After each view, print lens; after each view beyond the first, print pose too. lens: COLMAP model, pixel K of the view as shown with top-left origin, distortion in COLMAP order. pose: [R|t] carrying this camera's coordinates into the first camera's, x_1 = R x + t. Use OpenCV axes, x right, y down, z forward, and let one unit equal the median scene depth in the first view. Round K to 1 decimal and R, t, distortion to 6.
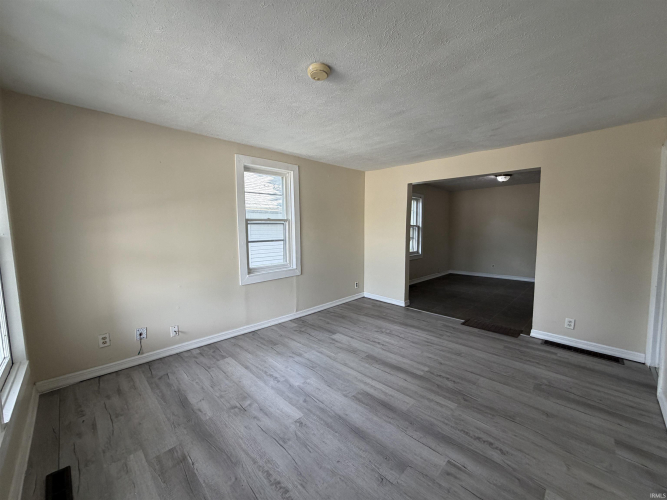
lens RADIAL K [[266.5, 0, 332.1], [0, 266.5, 250.0], [0, 0, 1]] dist [0.000803, 0.000102]
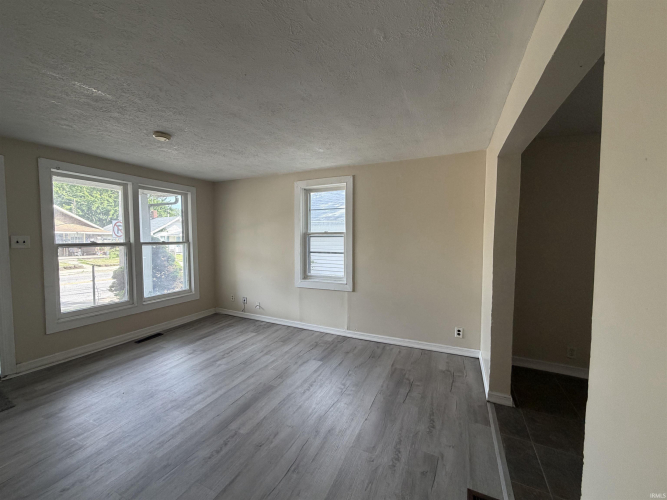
lens RADIAL K [[266.5, 0, 332.1], [0, 266.5, 250.0], [0, 0, 1]] dist [0.000803, 0.000102]
pose [[0.339341, 0.049072, -0.939382, 0.858995], [-0.087600, 0.995947, 0.020382, -0.075931], [0.936575, 0.075374, 0.342265, 0.722240]]
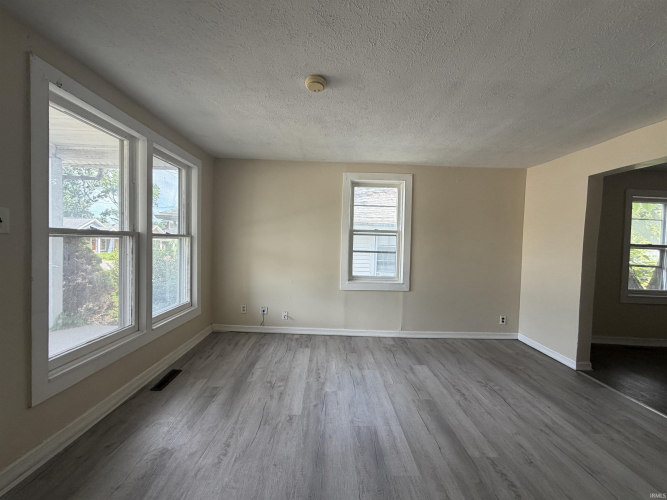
lens RADIAL K [[266.5, 0, 332.1], [0, 266.5, 250.0], [0, 0, 1]] dist [0.000803, 0.000102]
pose [[0.717728, 0.046437, -0.694774, 0.385224], [-0.095172, 0.994952, -0.031817, 0.007880], [0.689789, 0.088959, 0.718524, 0.173026]]
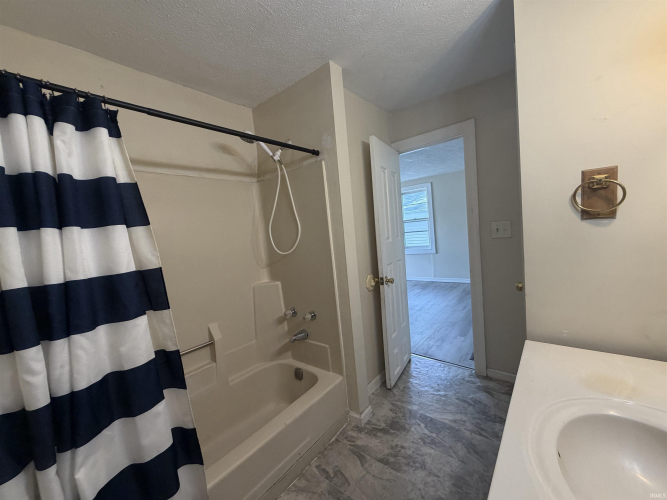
lens RADIAL K [[266.5, 0, 332.1], [0, 266.5, 250.0], [0, 0, 1]] dist [0.000803, 0.000102]
pose [[0.097626, 0.068286, -0.992878, 1.577401], [0.004192, 0.997606, 0.069023, -0.040264], [0.995214, -0.010900, 0.097106, 0.319413]]
